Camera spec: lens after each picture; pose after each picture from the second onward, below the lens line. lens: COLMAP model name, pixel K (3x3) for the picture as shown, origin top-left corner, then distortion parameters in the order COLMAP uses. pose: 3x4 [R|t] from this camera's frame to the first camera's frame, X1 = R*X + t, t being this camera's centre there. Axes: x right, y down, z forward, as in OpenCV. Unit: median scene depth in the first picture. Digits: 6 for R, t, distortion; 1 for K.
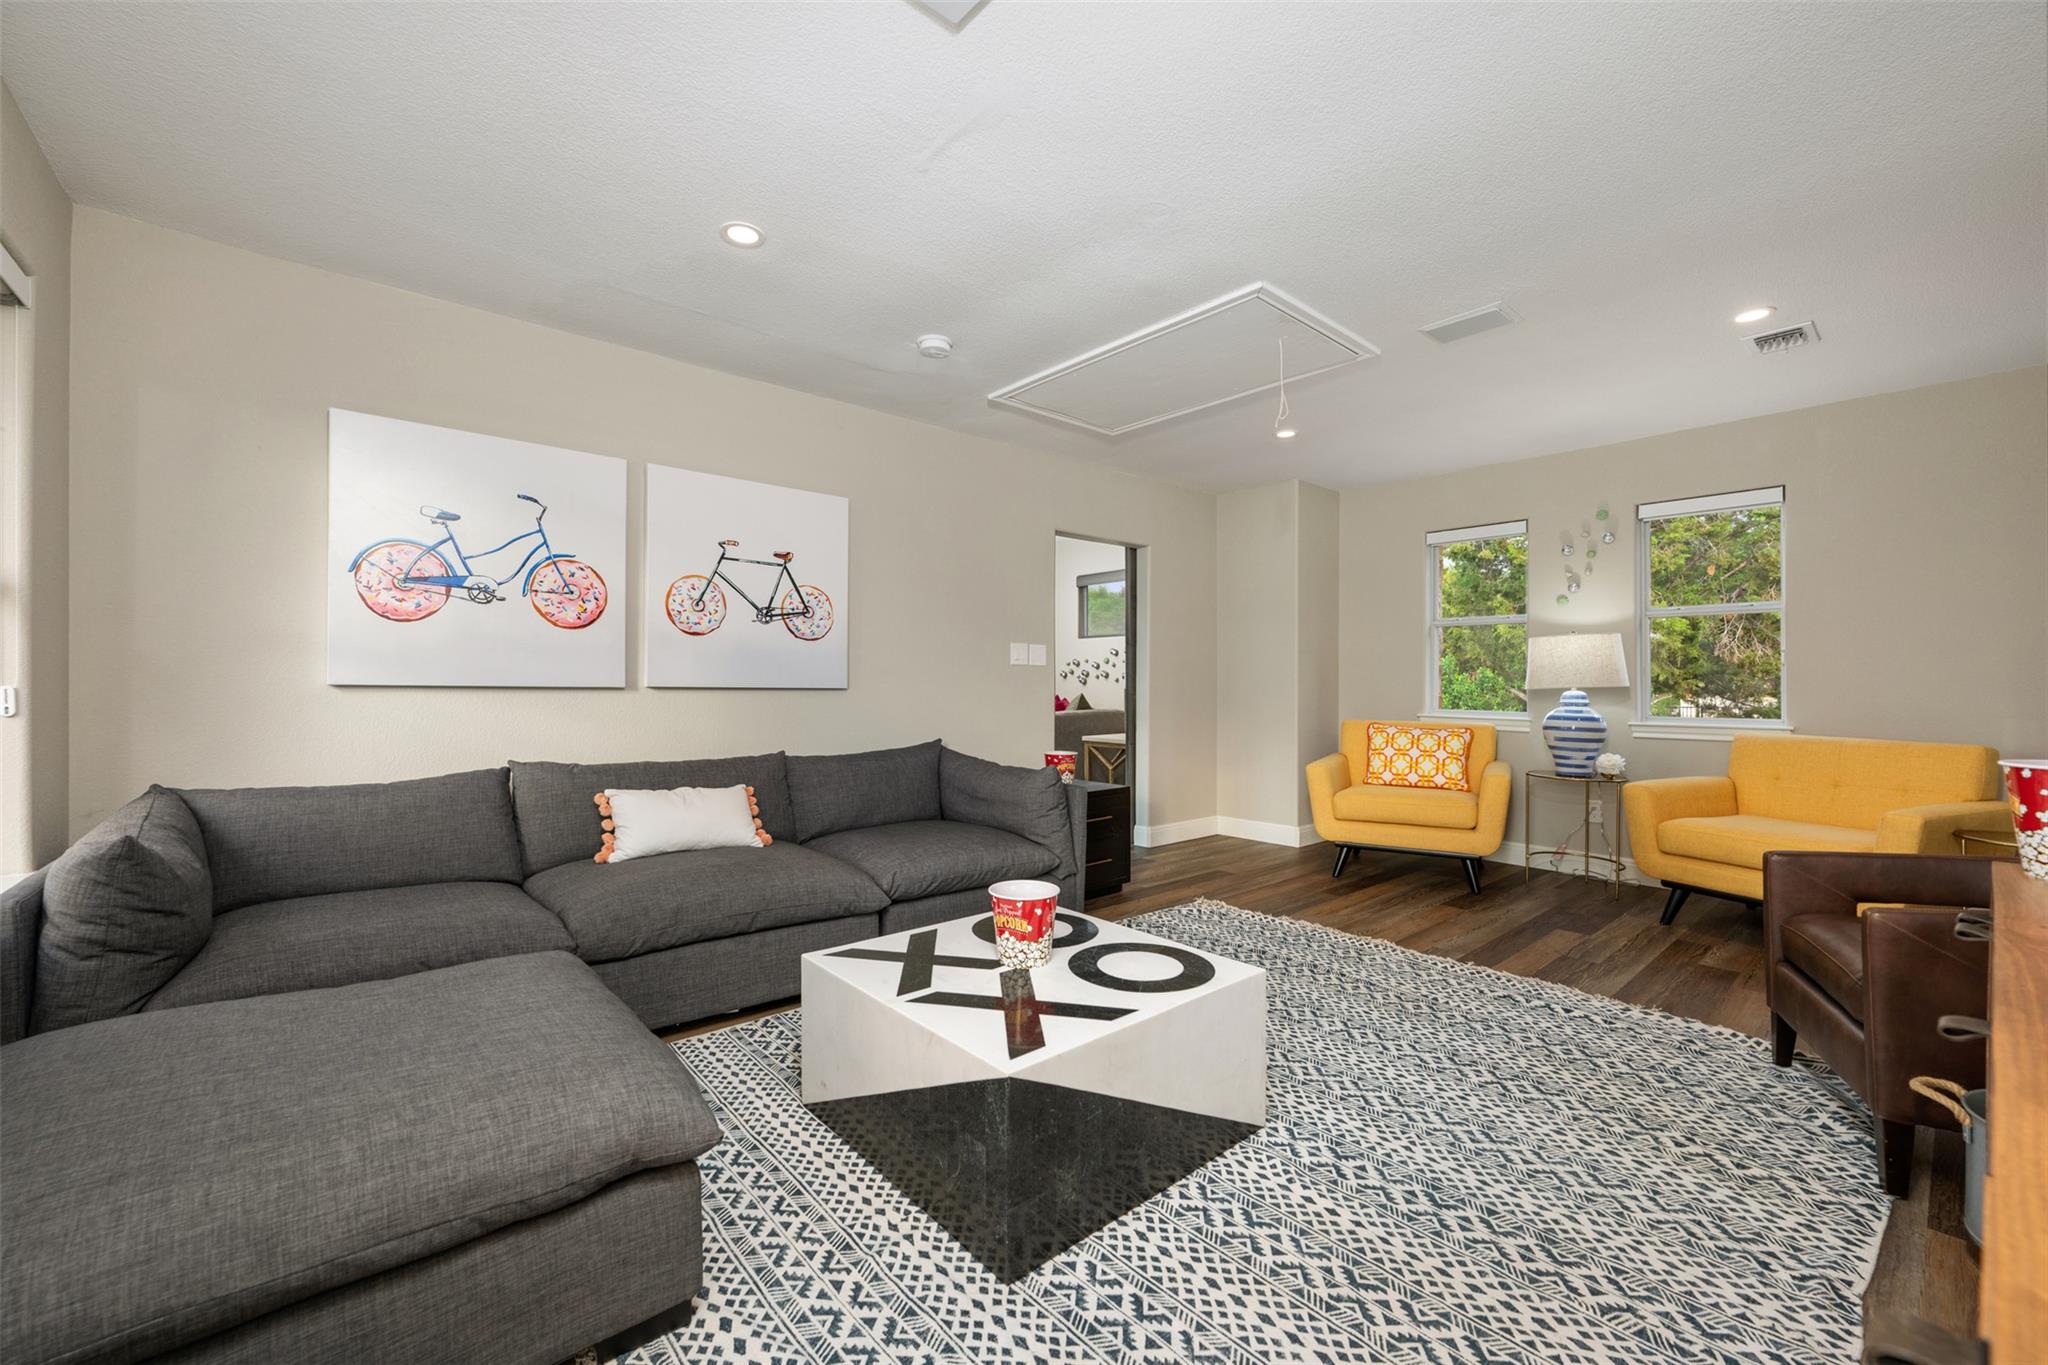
lens RADIAL K [[812.0, 0, 1018.3], [0, 812.0, 678.2], [0, 0, 1]] dist [0.001483, -0.000028]
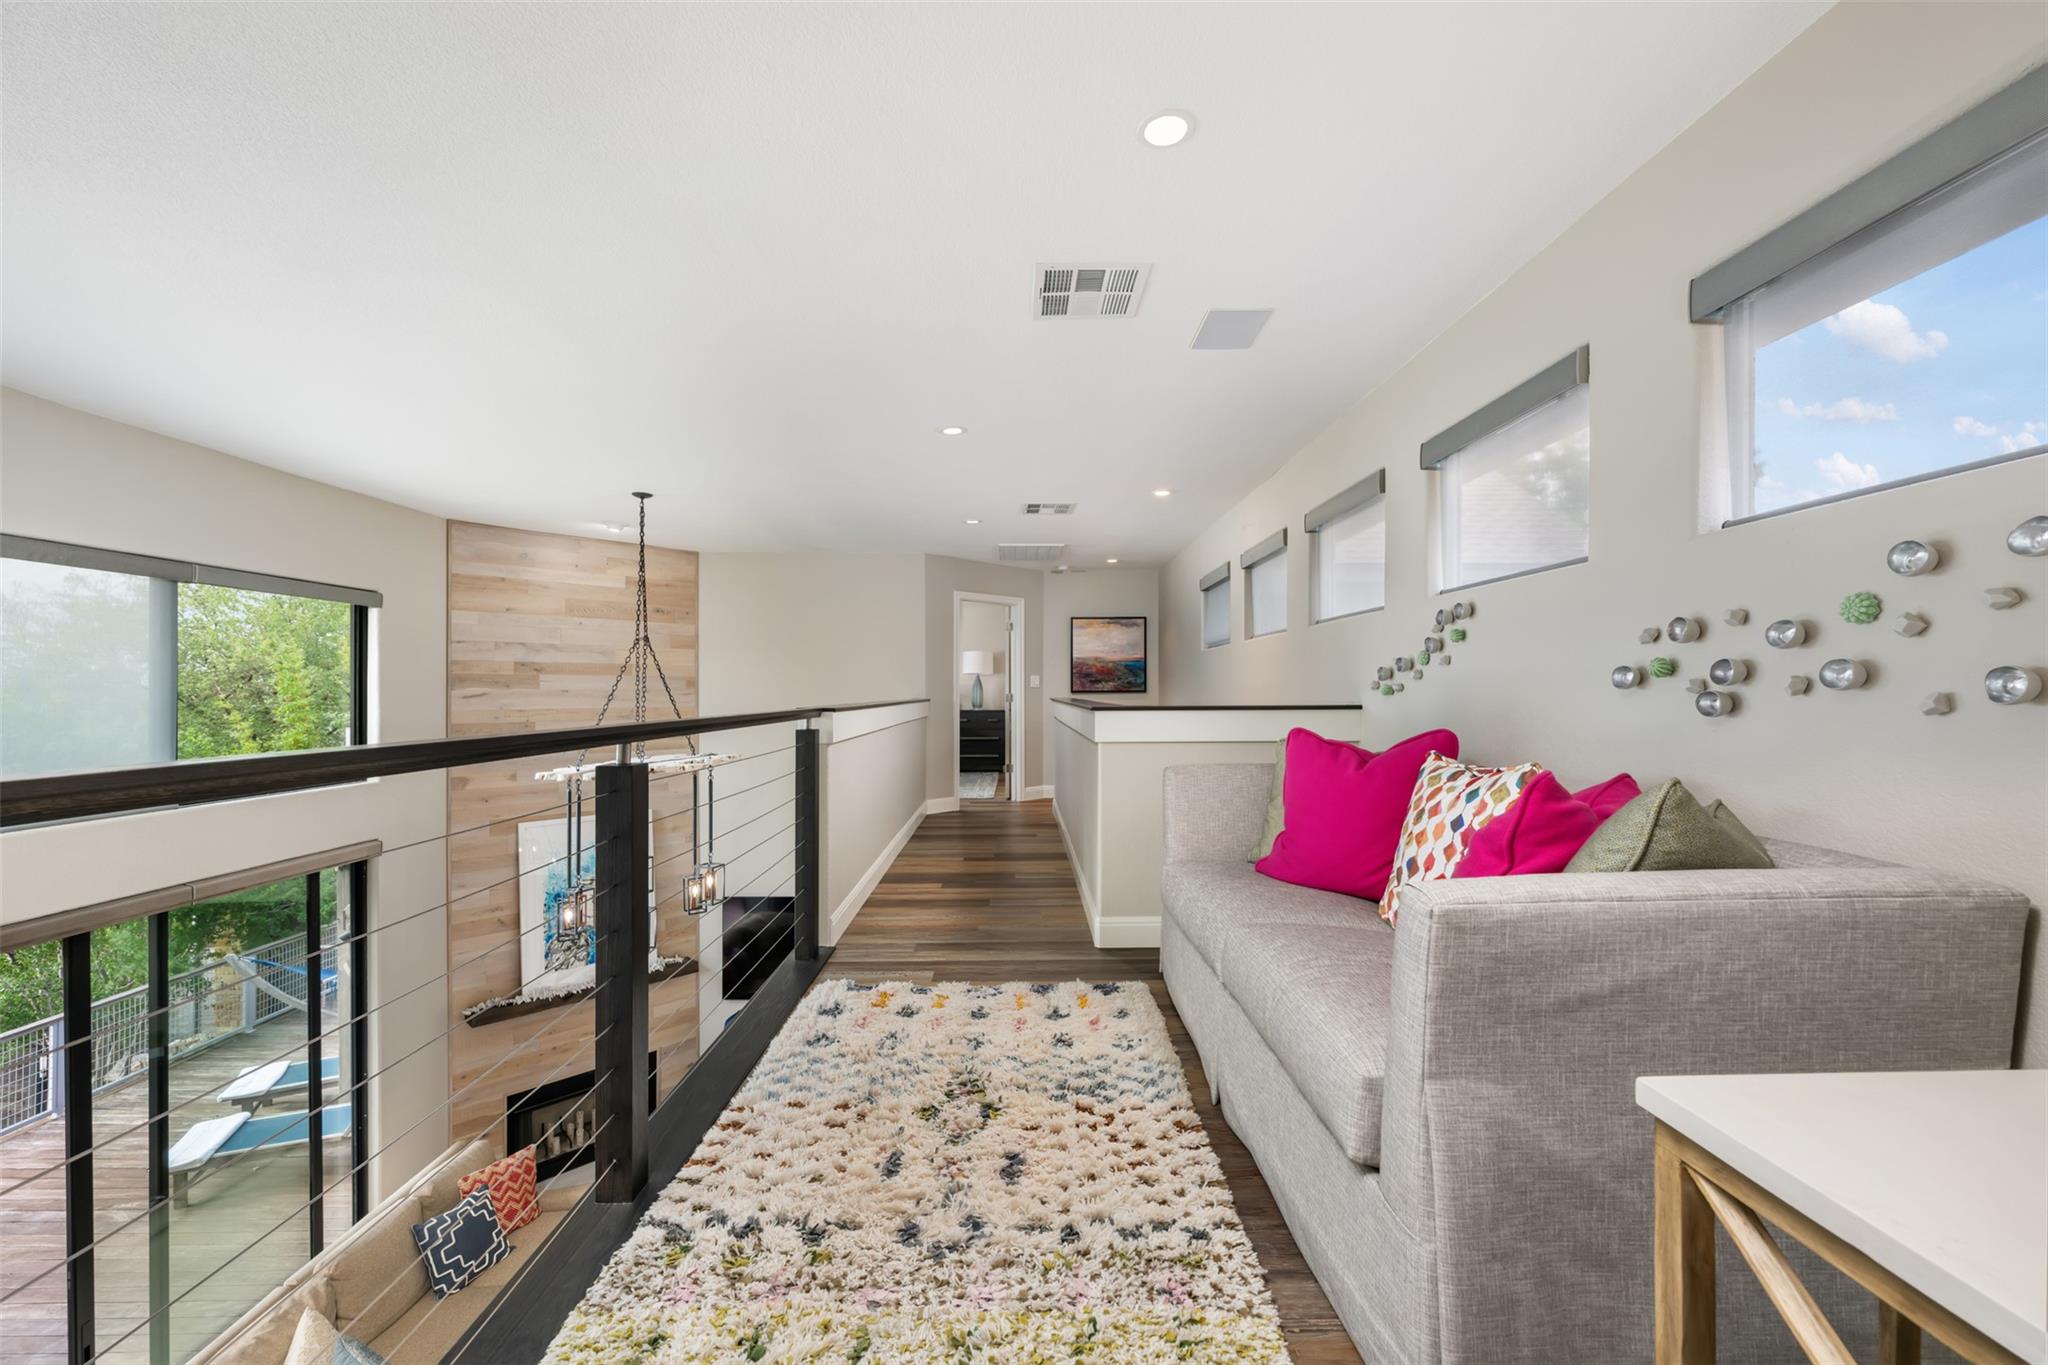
lens RADIAL K [[812.0, 0, 1027.5], [0, 812.0, 688.4], [0, 0, 1]] dist [0.001483, -0.000028]
pose [[0.769771, -0.005110, -0.638300, 0.076175], [0.004848, 0.999986, -0.002159, -0.000642], [0.638302, -0.001433, 0.769785, 0.700119]]
